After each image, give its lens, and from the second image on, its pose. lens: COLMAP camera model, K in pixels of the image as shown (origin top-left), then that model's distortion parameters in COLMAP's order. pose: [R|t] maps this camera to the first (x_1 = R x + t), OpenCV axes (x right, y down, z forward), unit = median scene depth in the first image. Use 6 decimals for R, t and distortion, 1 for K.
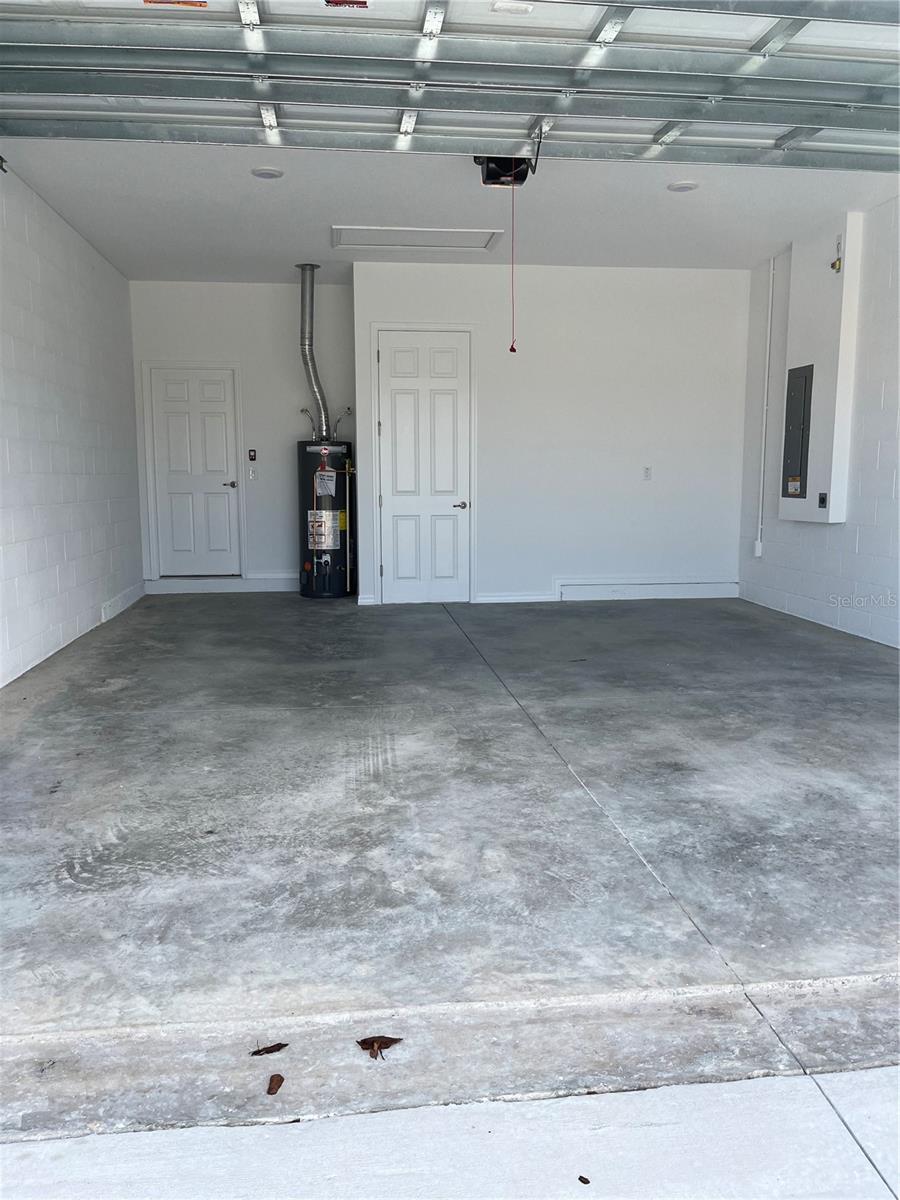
lens RADIAL K [[914.2, 0, 447.0], [0, 914.2, 599.4], [0, 0, 1]] dist [0.061361, -0.082576]
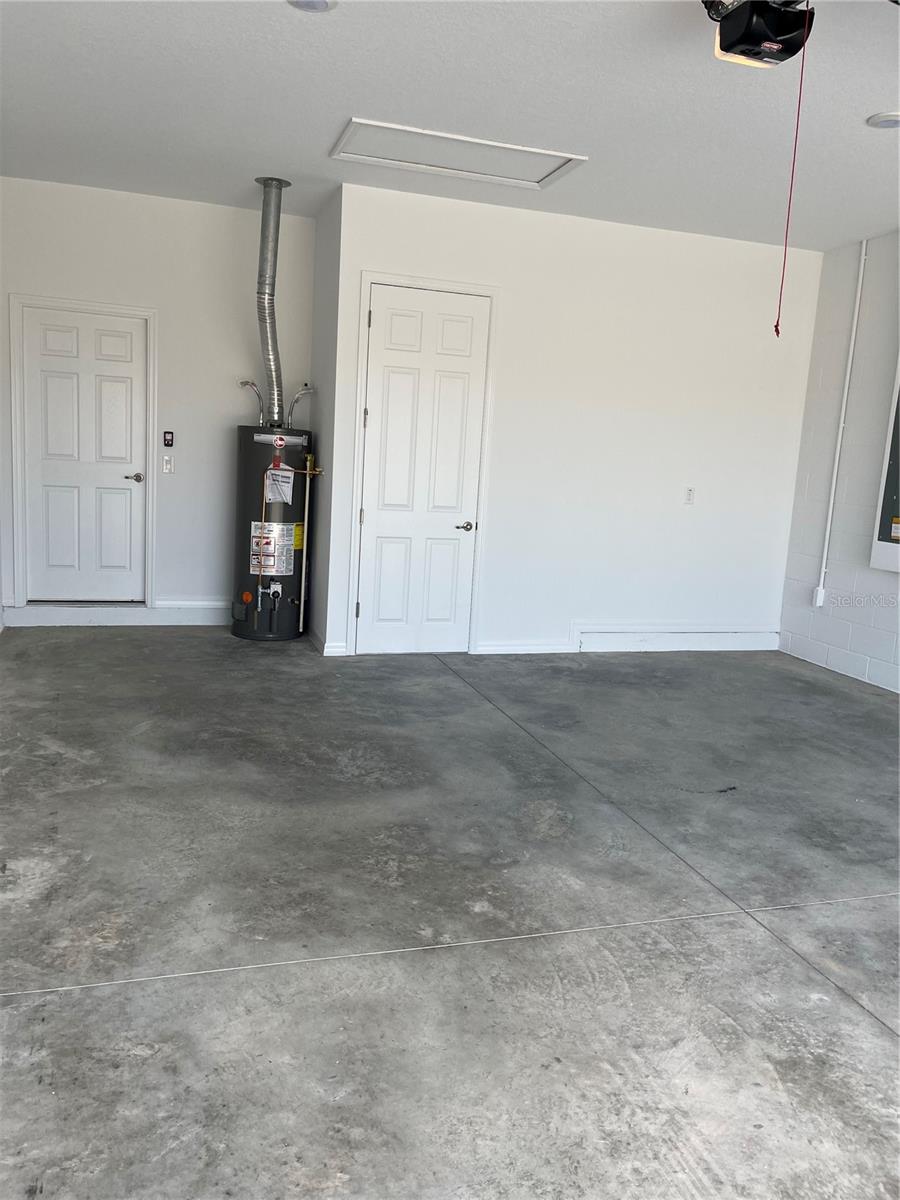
lens RADIAL K [[914.2, 0, 451.1], [0, 914.2, 595.2], [0, 0, 1]] dist [0.061361, -0.082576]
pose [[0.980231, 0.029441, 0.195654, -0.139040], [-0.034489, 0.999153, 0.022446, -0.061104], [-0.194828, -0.028750, 0.980416, 0.252931]]
